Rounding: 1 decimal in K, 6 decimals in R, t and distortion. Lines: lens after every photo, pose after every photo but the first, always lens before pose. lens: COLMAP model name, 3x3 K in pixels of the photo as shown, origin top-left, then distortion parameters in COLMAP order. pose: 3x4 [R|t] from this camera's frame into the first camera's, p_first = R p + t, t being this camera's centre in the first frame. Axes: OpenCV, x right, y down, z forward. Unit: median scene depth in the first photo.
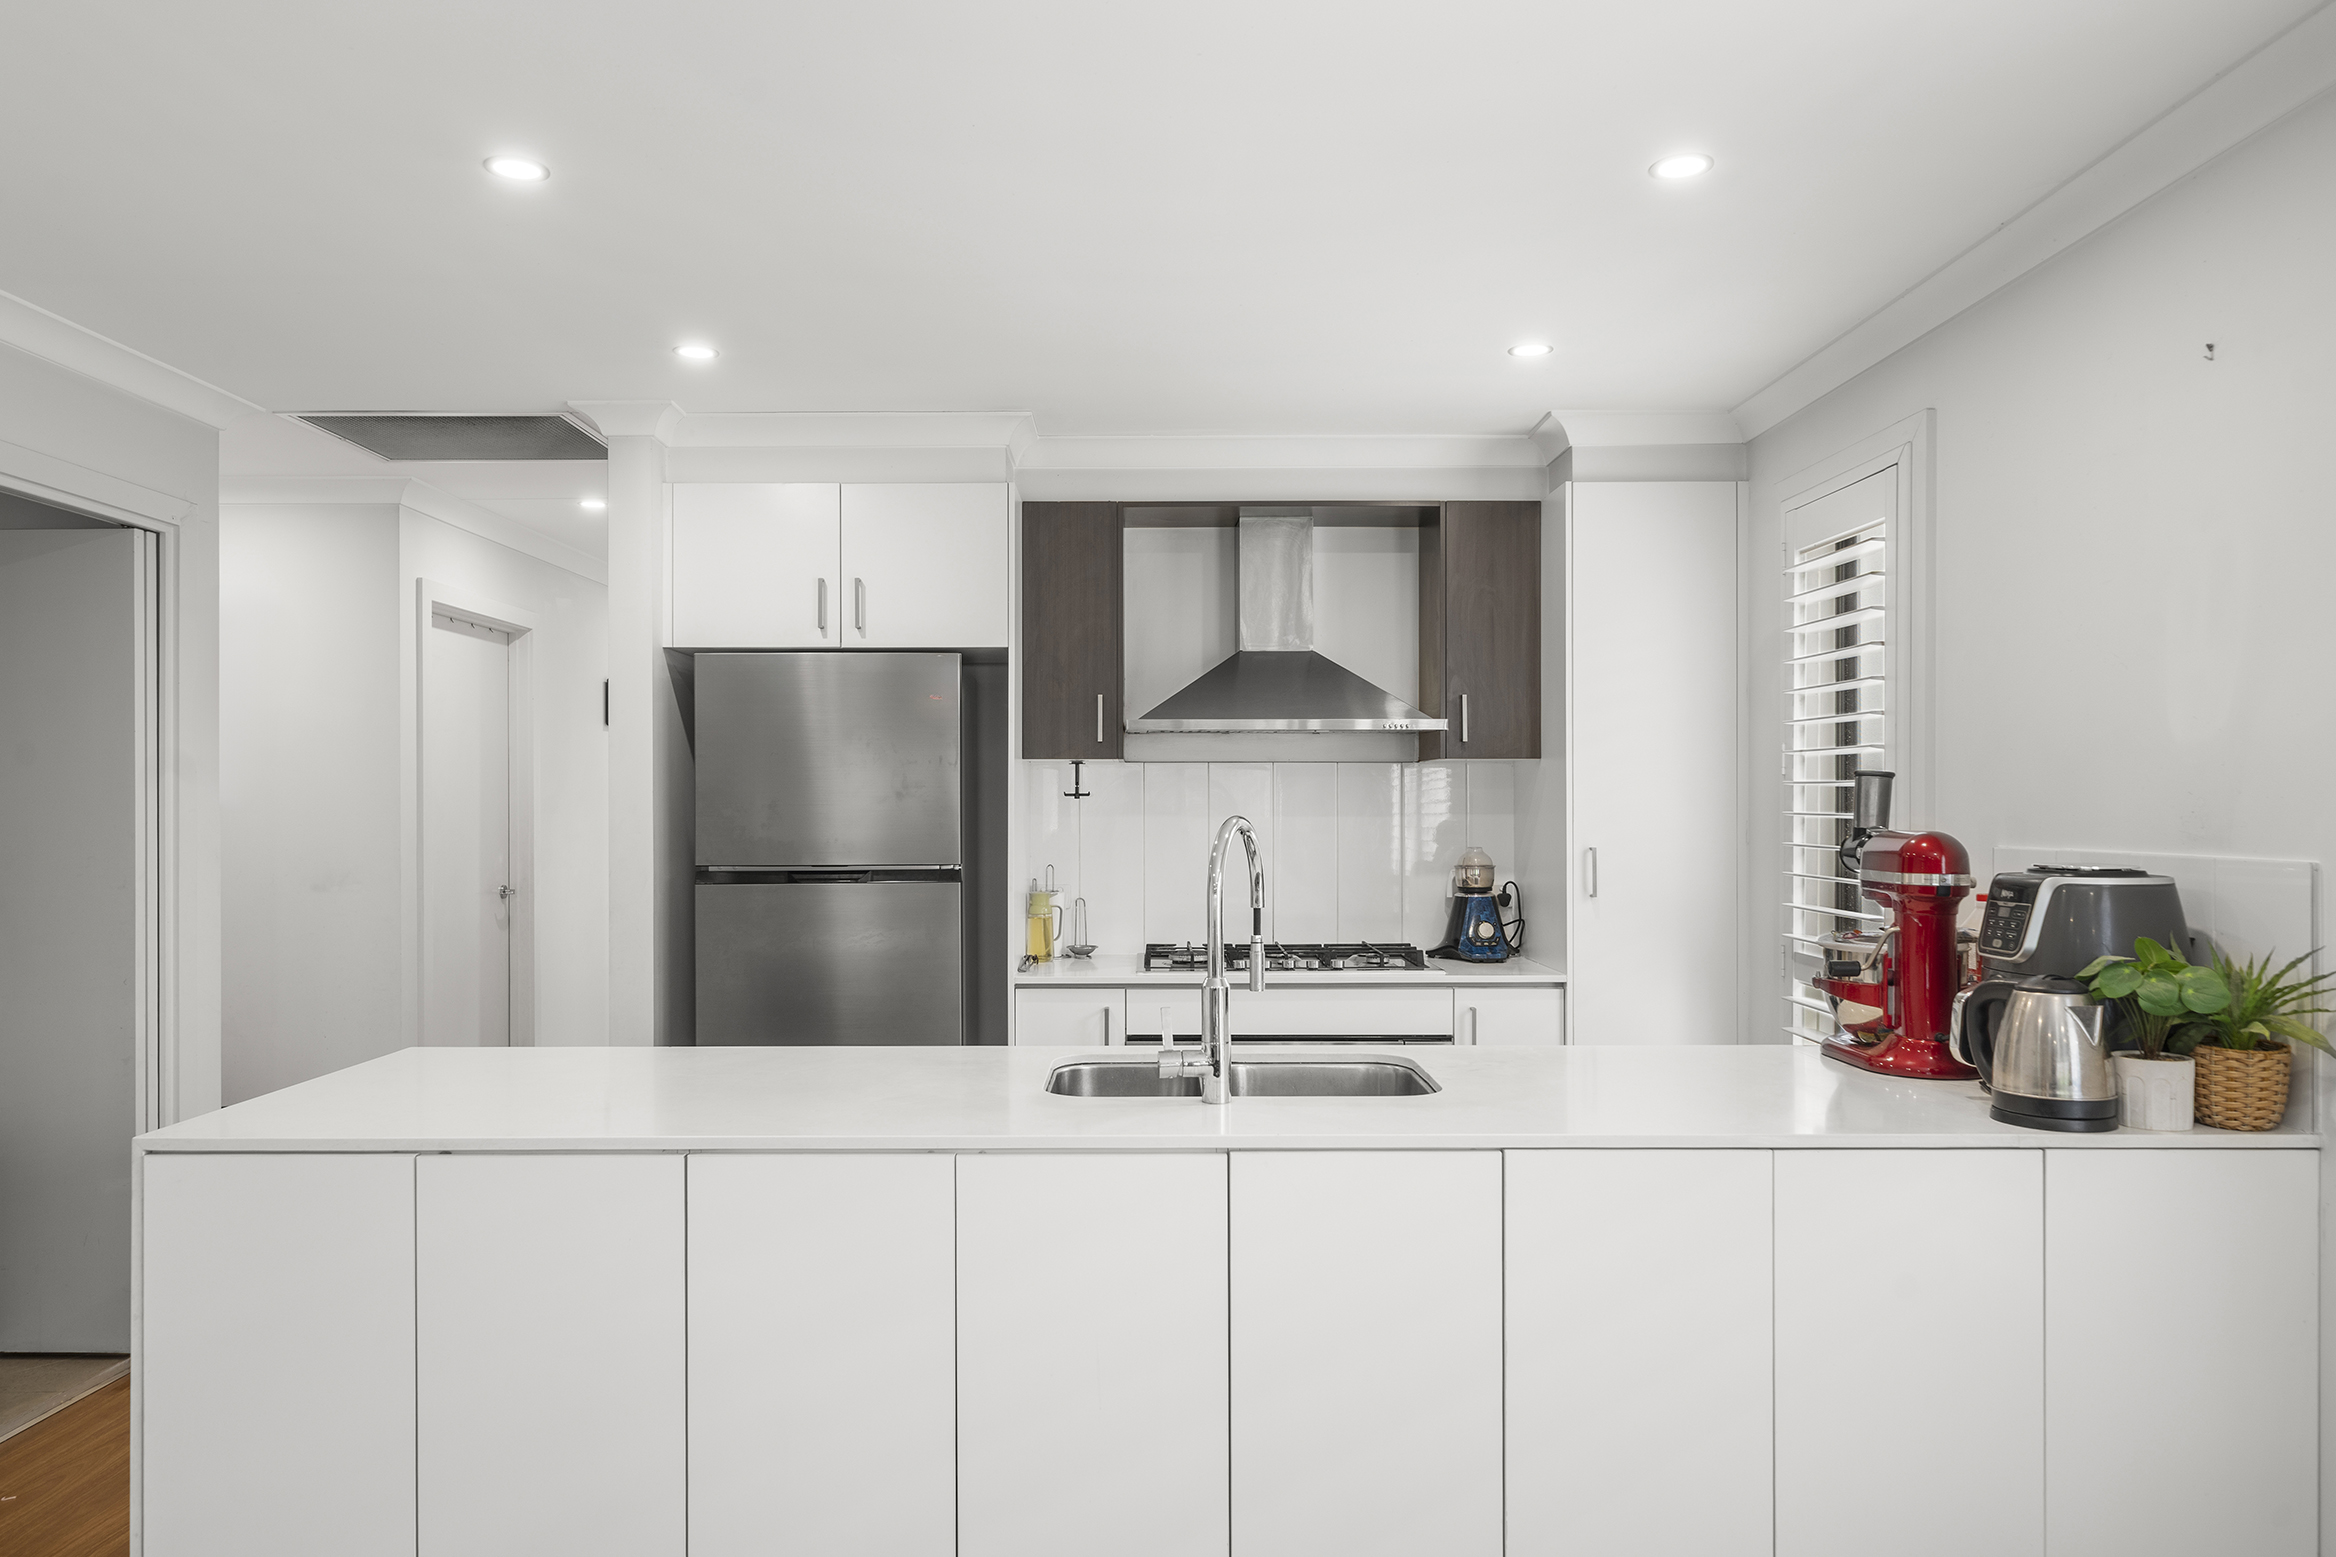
lens RADIAL K [[1504.4, 0, 1158.3], [0, 1504.4, 800.5], [0, 0, 1]] dist [-0.006392, -0.004621]
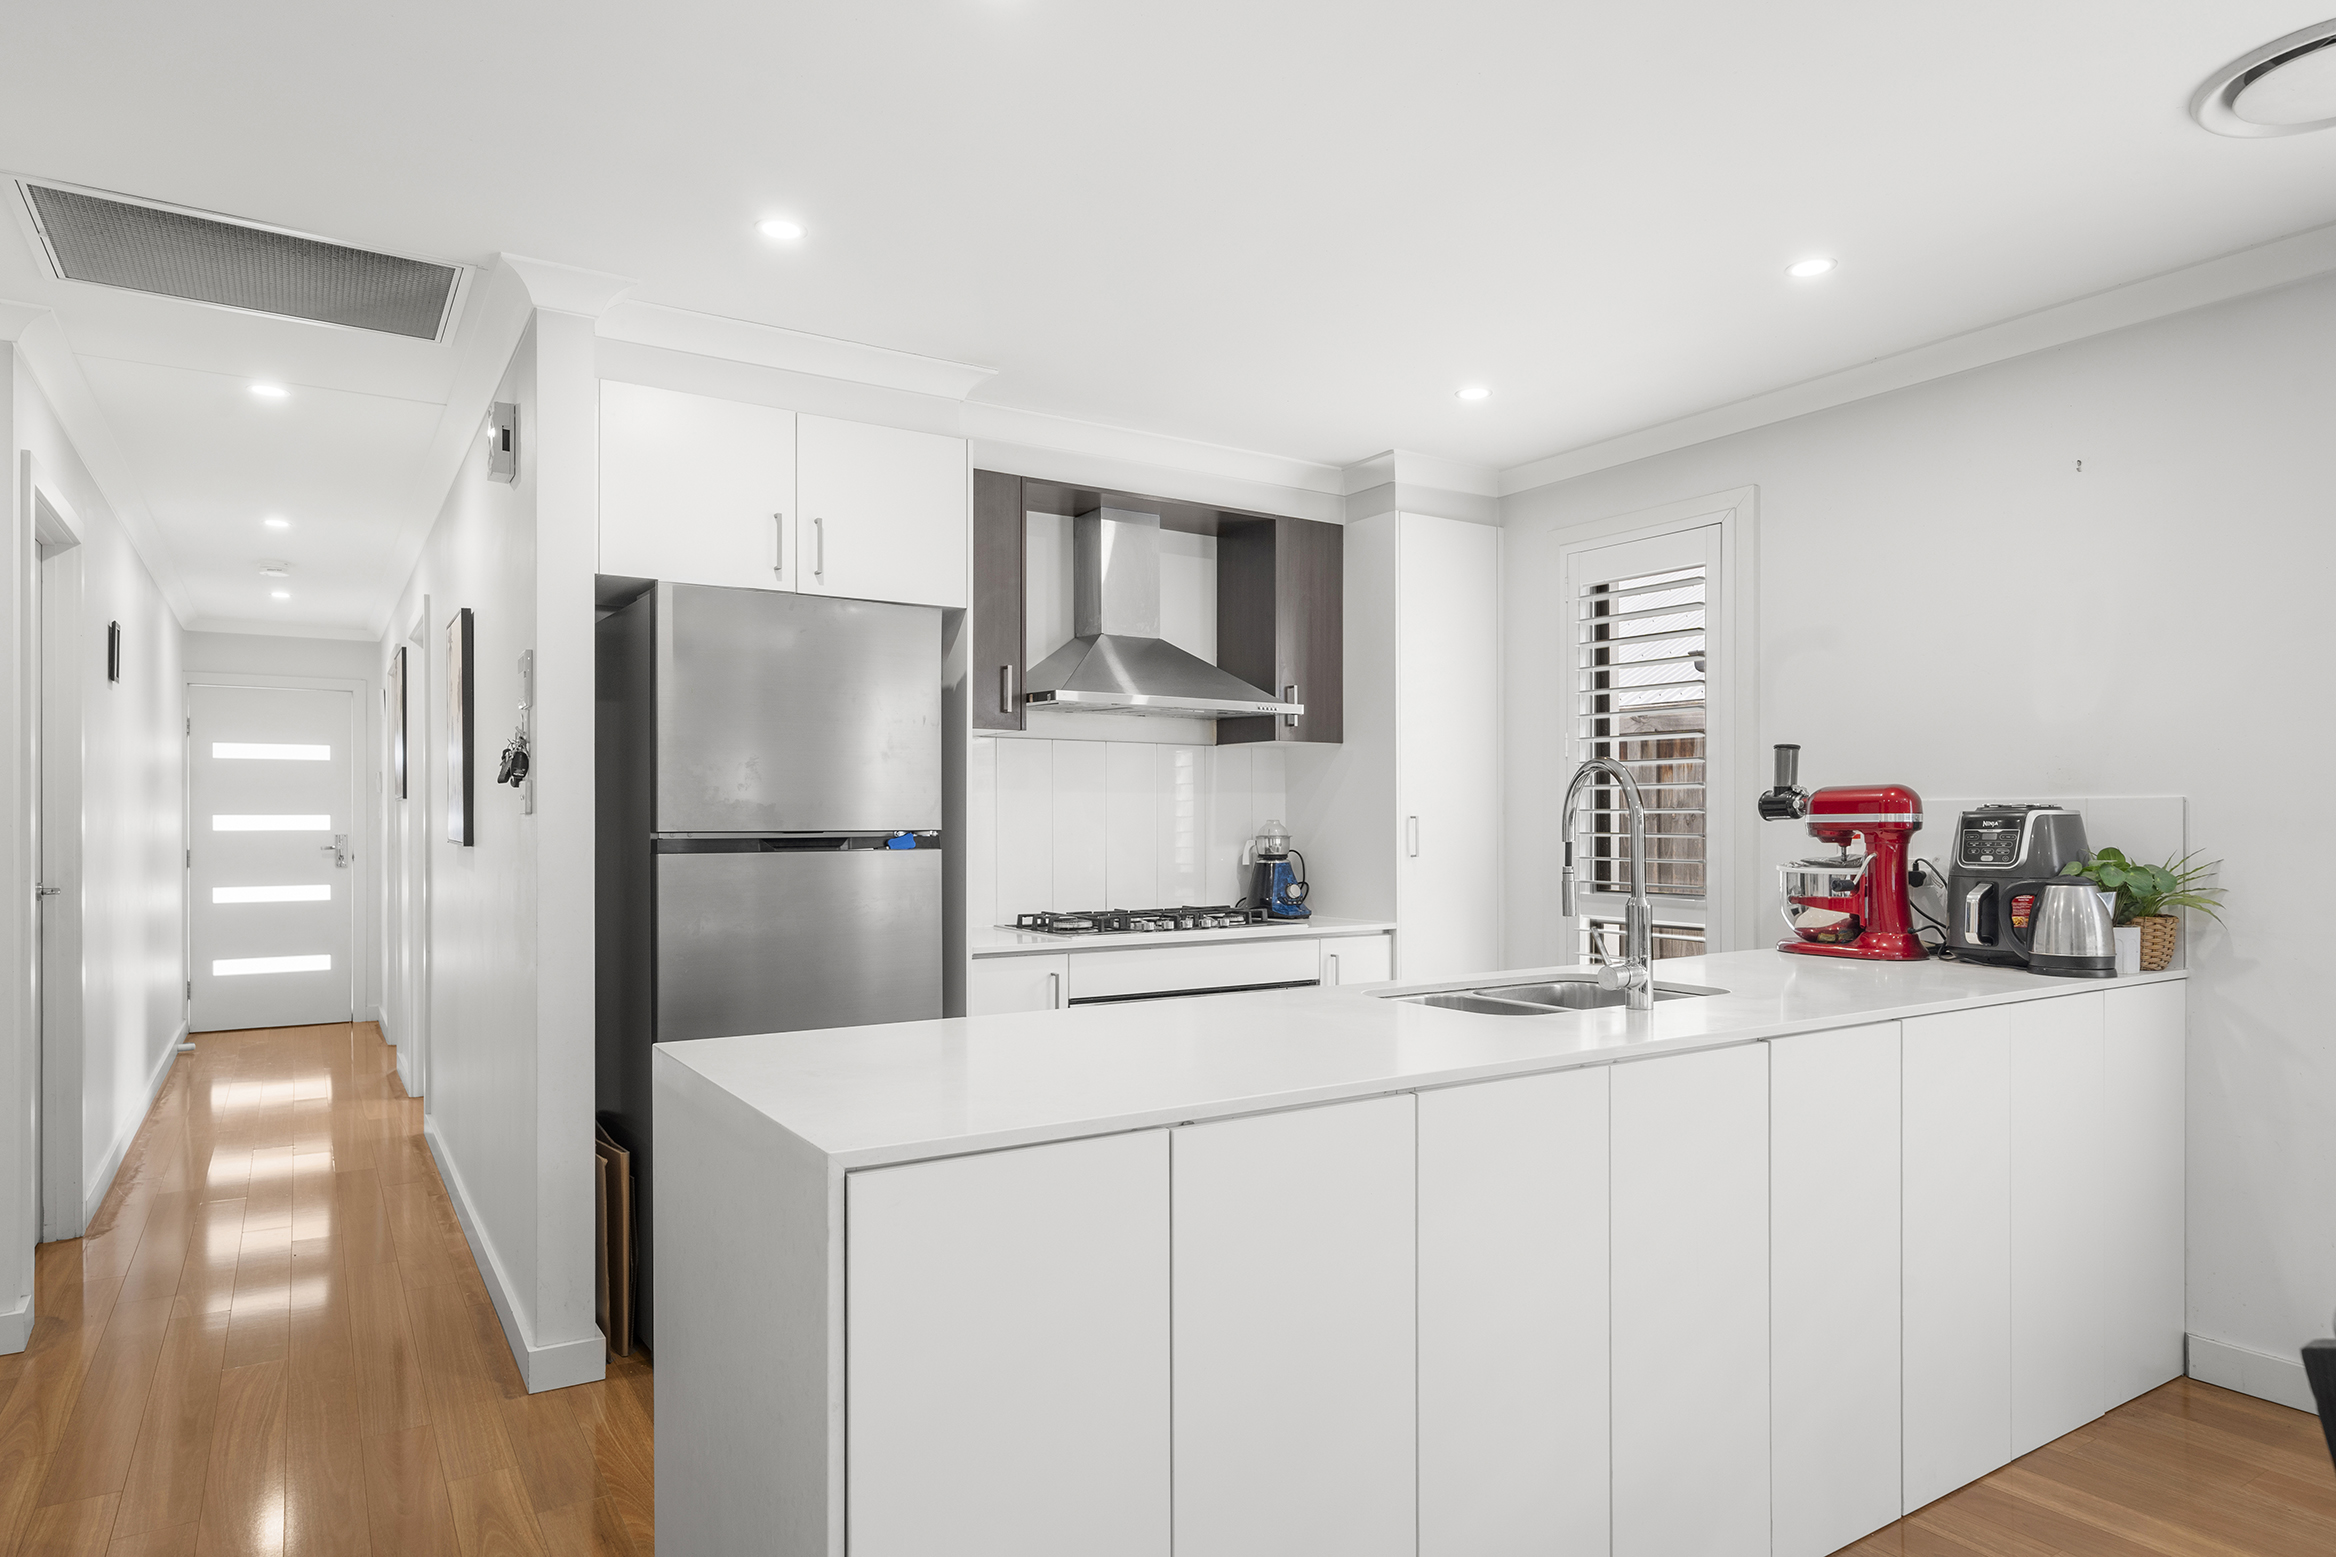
lens RADIAL K [[1340.3, 0, 1150.5], [0, 1340.3, 814.7], [0, 0, 1]] dist [-0.009020, 0.002400]
pose [[0.841782, 0.003569, 0.539806, -0.467641], [-0.001743, 0.999991, -0.003893, 0.034724], [-0.539815, 0.002336, 0.841781, 0.207226]]
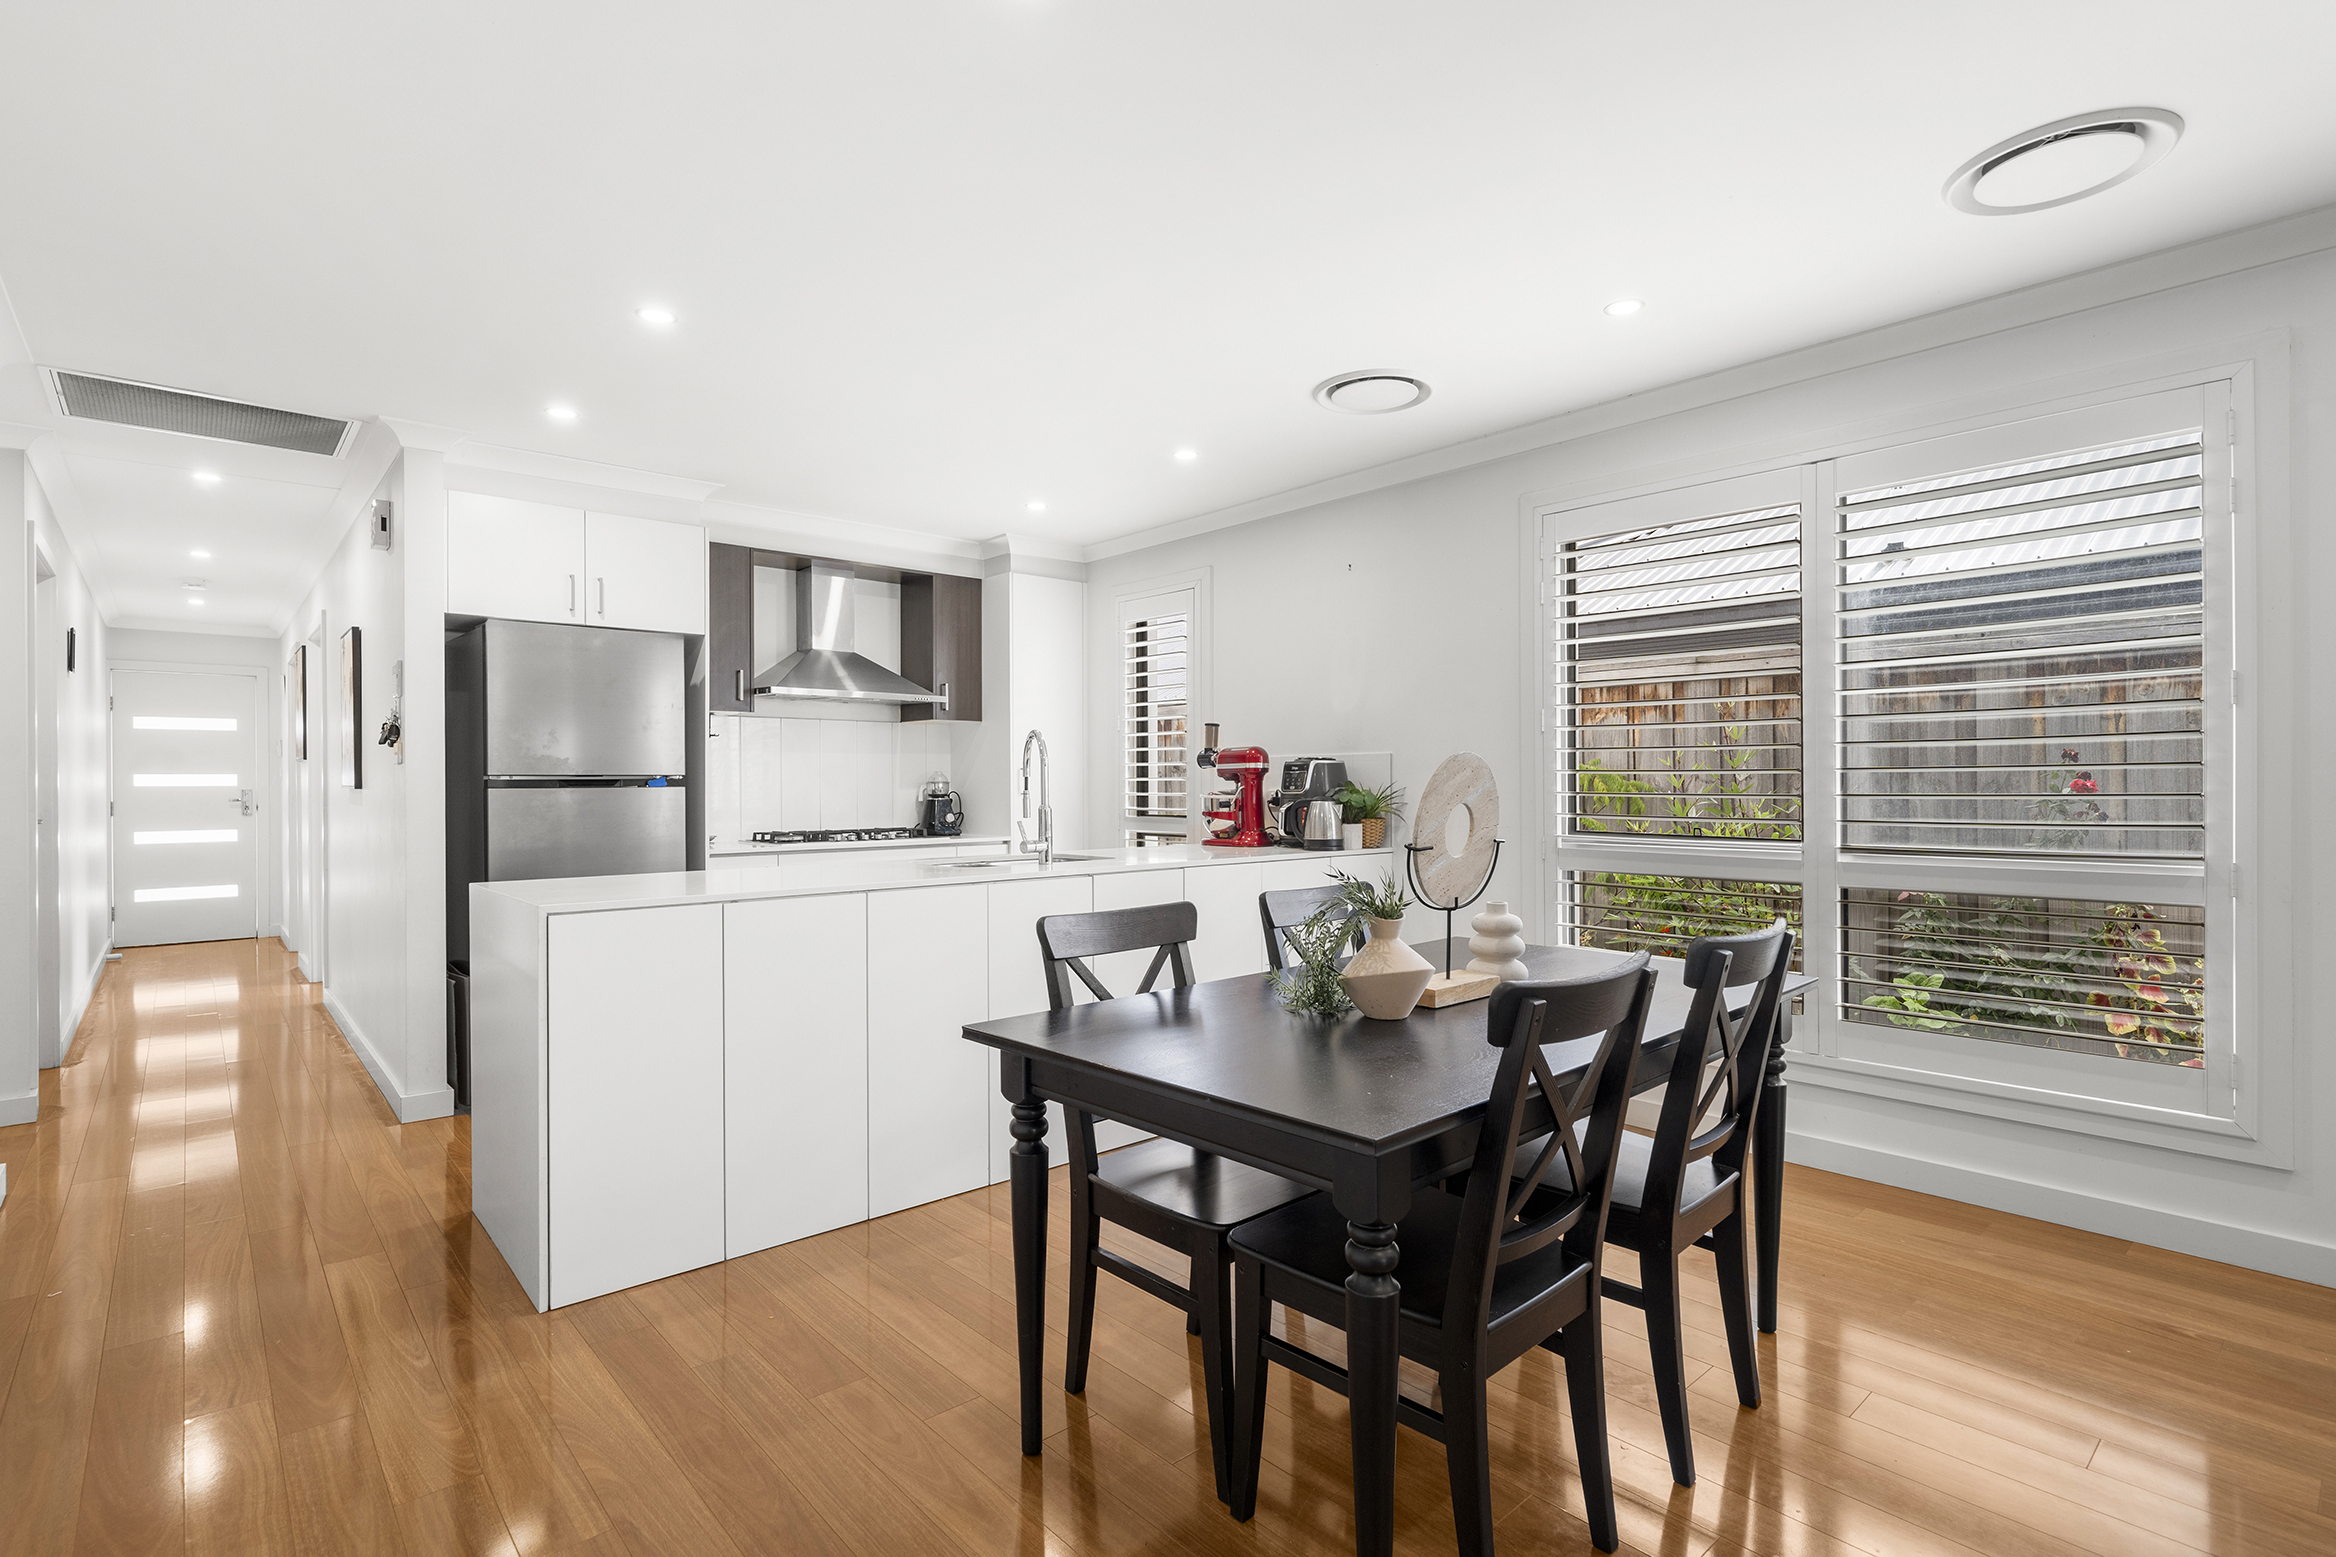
lens RADIAL K [[1117.7, 0, 1159.4], [0, 1117.7, 782.0], [0, 0, 1]] dist [-0.001884, -0.001020]
pose [[0.750212, -0.000561, 0.661197, -0.506156], [0.002479, 0.999995, -0.001965, 0.051729], [-0.661192, 0.003113, 0.750210, -0.162802]]
